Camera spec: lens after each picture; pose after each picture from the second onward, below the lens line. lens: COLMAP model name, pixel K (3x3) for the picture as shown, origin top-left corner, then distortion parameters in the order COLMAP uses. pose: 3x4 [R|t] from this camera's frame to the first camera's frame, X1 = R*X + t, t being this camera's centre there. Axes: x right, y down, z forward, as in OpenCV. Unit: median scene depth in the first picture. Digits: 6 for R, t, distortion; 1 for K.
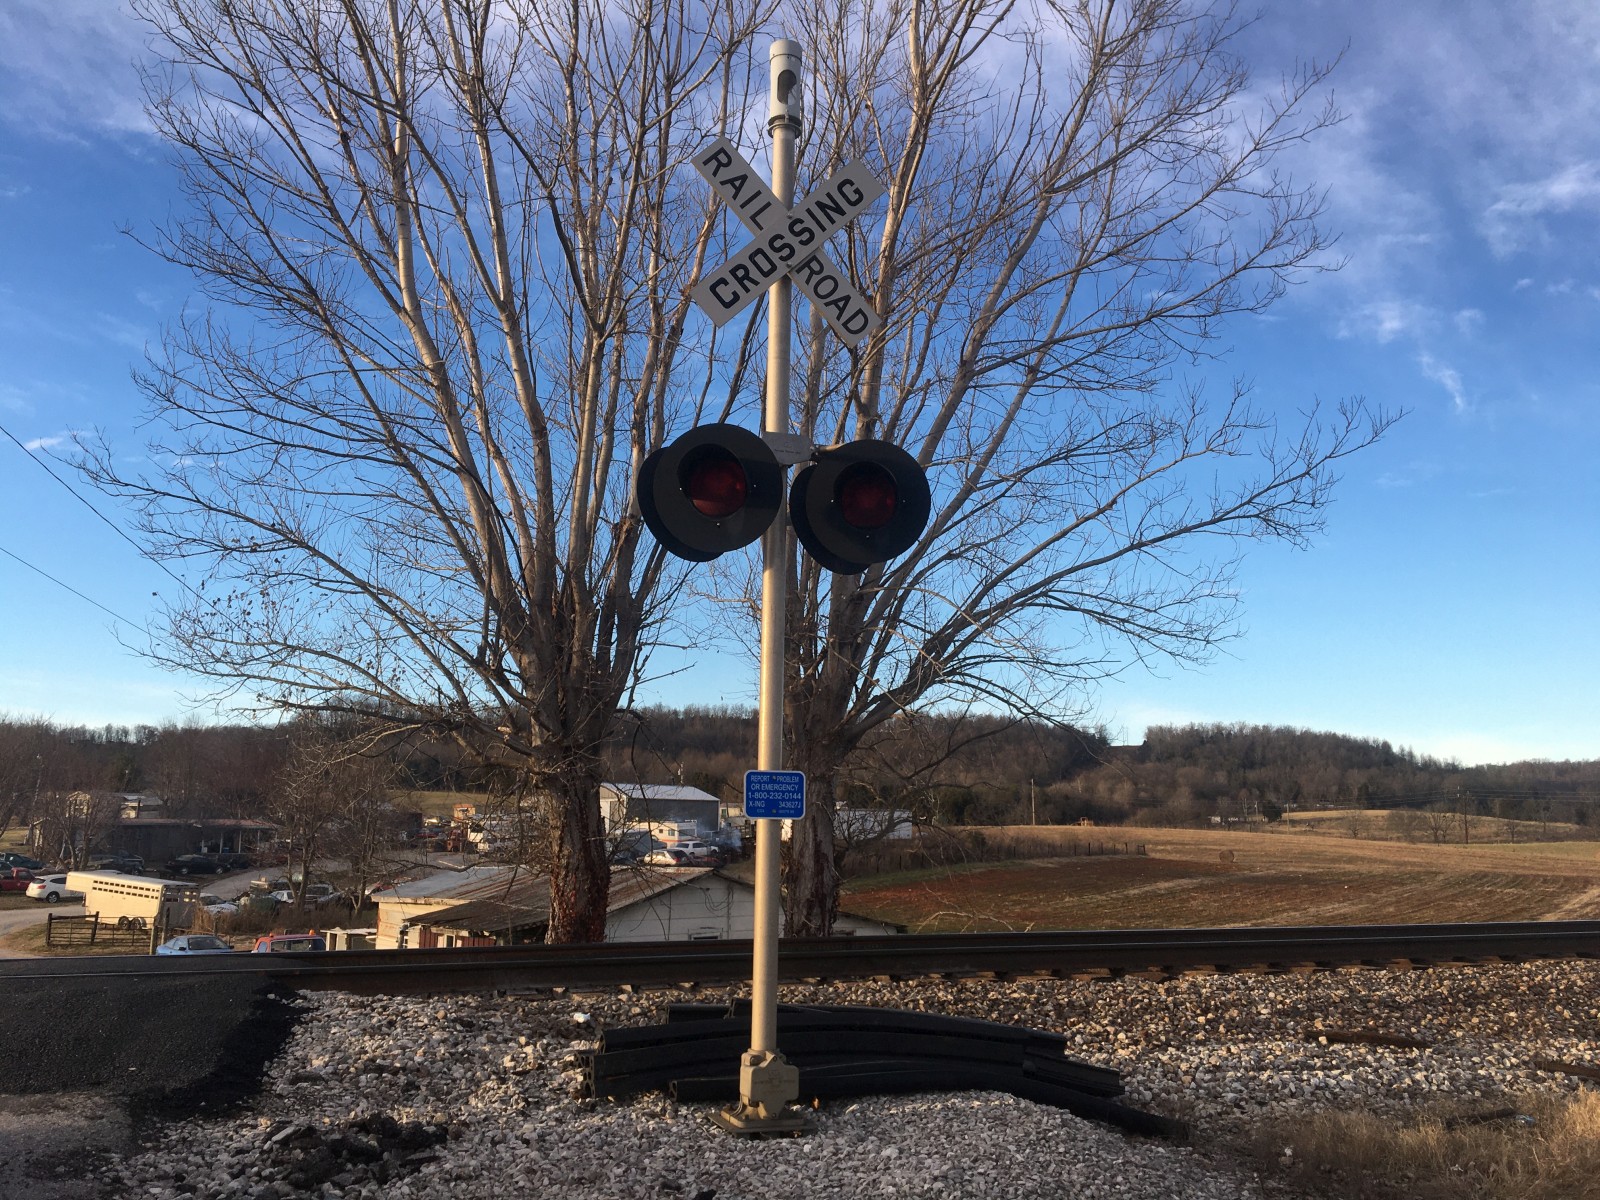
lens RADIAL K [[1363.7, 0, 792.9], [0, 1363.7, 602.4], [0, 0, 1]] dist [0.092310, -0.151132]
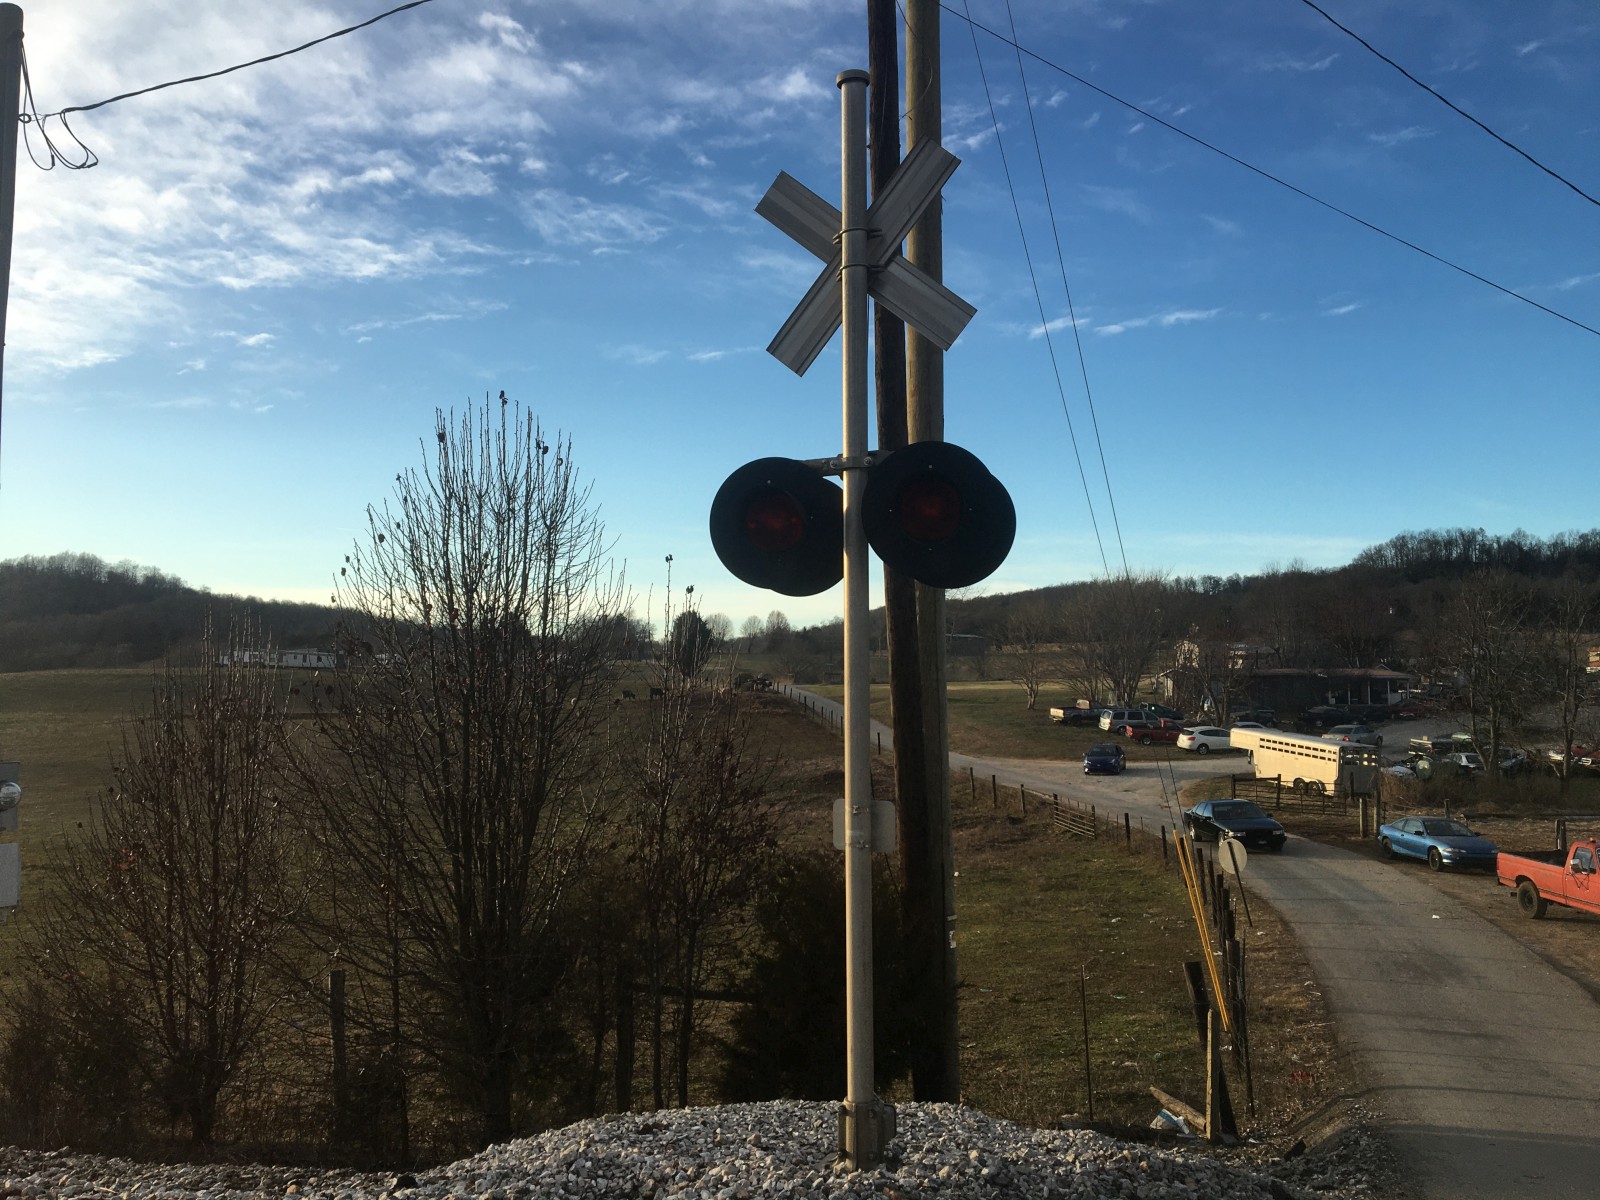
lens RADIAL K [[1342.0, 0, 778.7], [0, 1342.0, 608.6], [0, 0, 1]] dist [0.068131, -0.115569]
pose [[0.737258, -0.037452, -0.674573, -0.436739], [0.115925, 0.990667, 0.071695, 0.030693], [0.665592, -0.131058, 0.734719, 0.403488]]
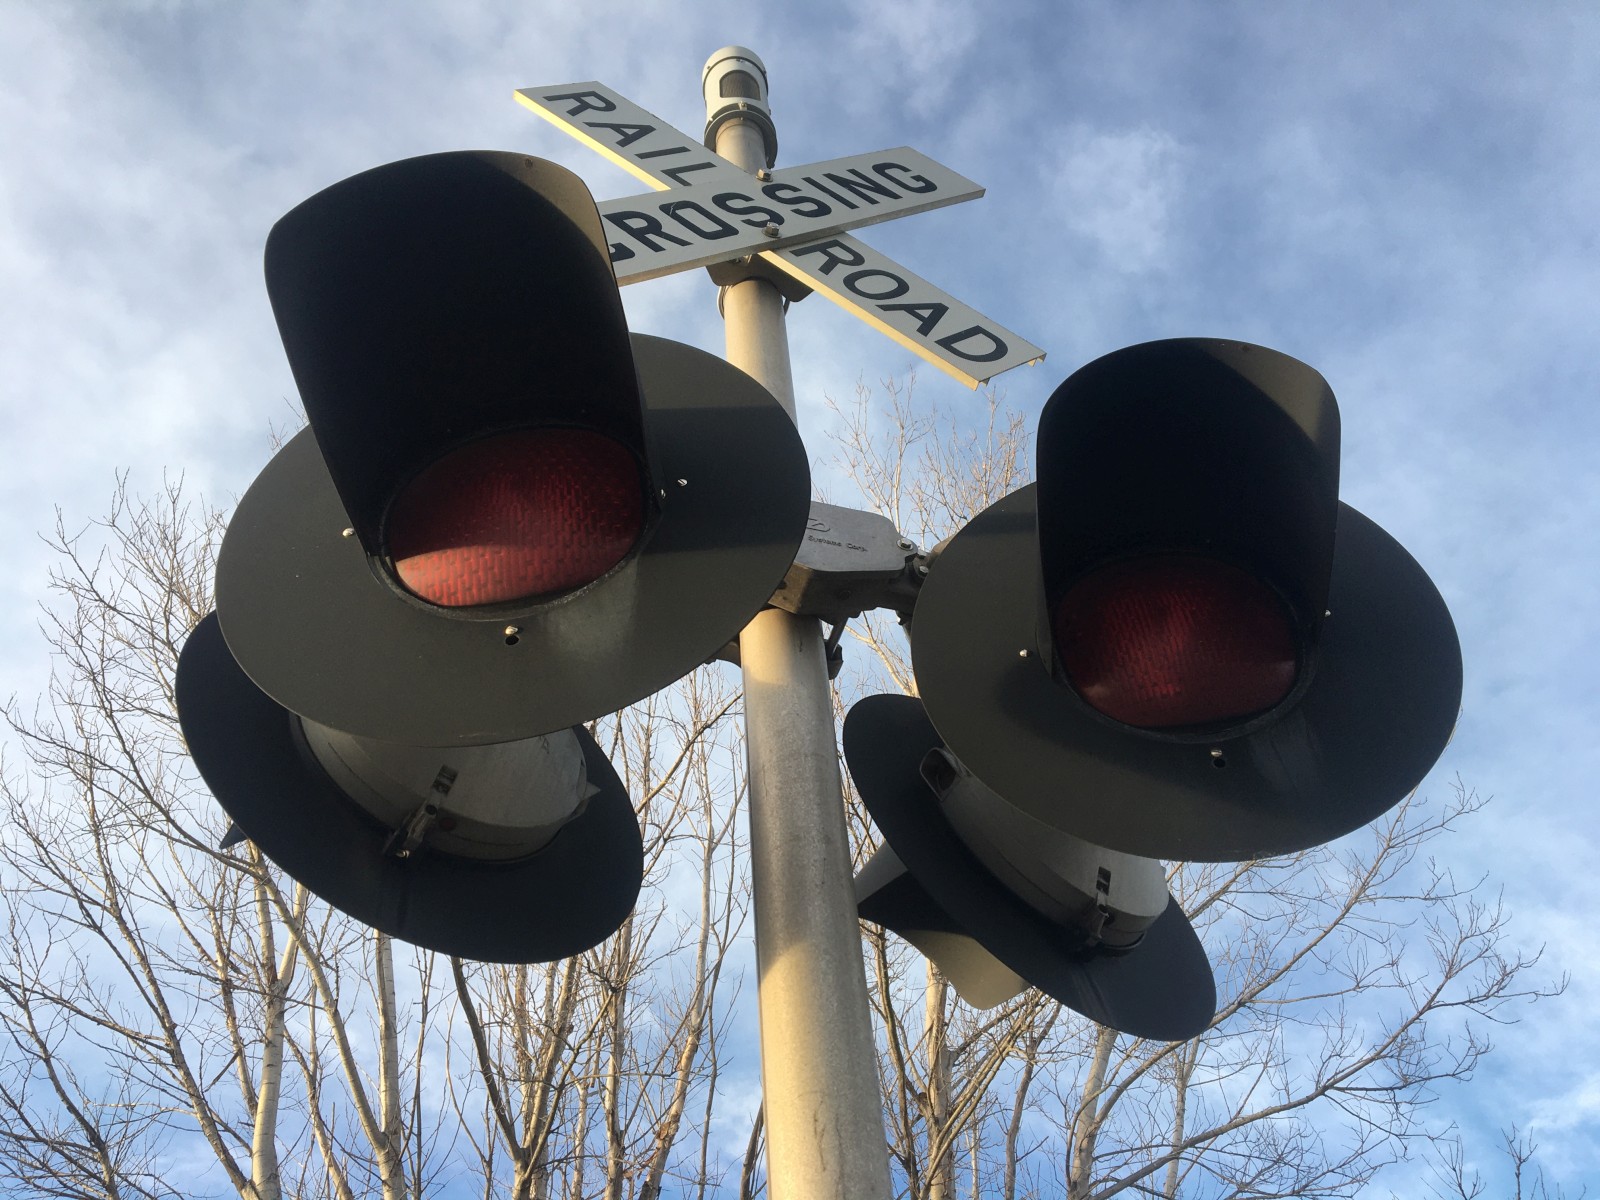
lens RADIAL K [[1363.1, 0, 792.1], [0, 1363.1, 604.4], [0, 0, 1]] dist [0.001192, 0.003982]
pose [[0.995353, -0.091916, 0.028692, -0.006366], [0.088924, 0.763144, -0.640081, 0.025718], [0.036937, 0.639658, 0.767772, 0.294447]]
